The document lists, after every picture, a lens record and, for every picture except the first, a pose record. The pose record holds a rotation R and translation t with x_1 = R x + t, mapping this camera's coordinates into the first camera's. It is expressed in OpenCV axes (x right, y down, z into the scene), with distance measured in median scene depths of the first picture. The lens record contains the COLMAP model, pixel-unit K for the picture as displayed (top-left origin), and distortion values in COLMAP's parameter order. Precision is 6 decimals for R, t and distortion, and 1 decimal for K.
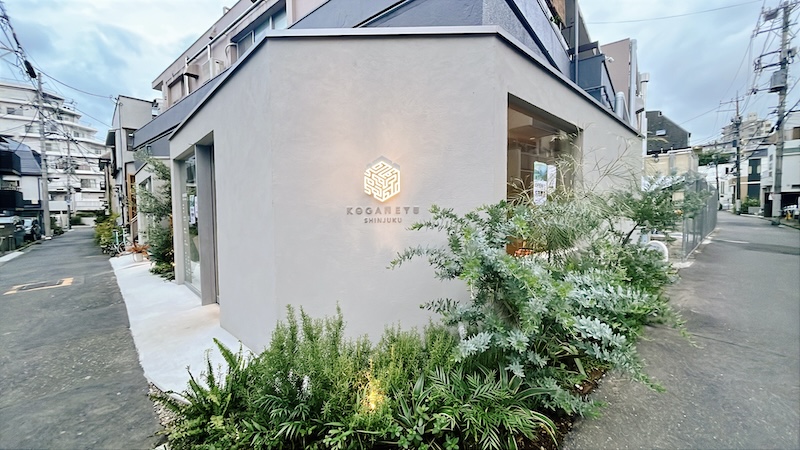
lens RADIAL K [[313.6, 0, 400.0], [0, 313.6, 225.0], [0, 0, 1]] dist [-0.000327, -0.000002]
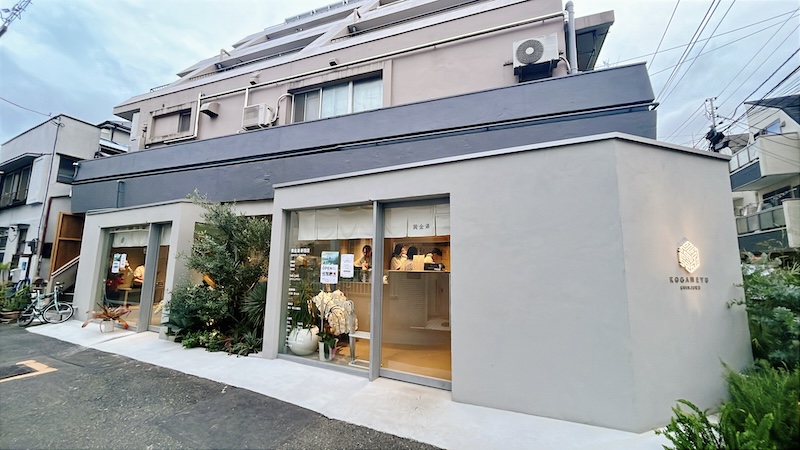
lens RADIAL K [[313.6, 0, 400.0], [0, 313.6, 225.0], [0, 0, 1]] dist [-0.000327, -0.000002]
pose [[0.945846, 0.073874, 0.316098, -0.993111], [-0.013756, 0.982007, -0.188342, -0.005644], [-0.324324, 0.173794, 0.929844, 0.110716]]
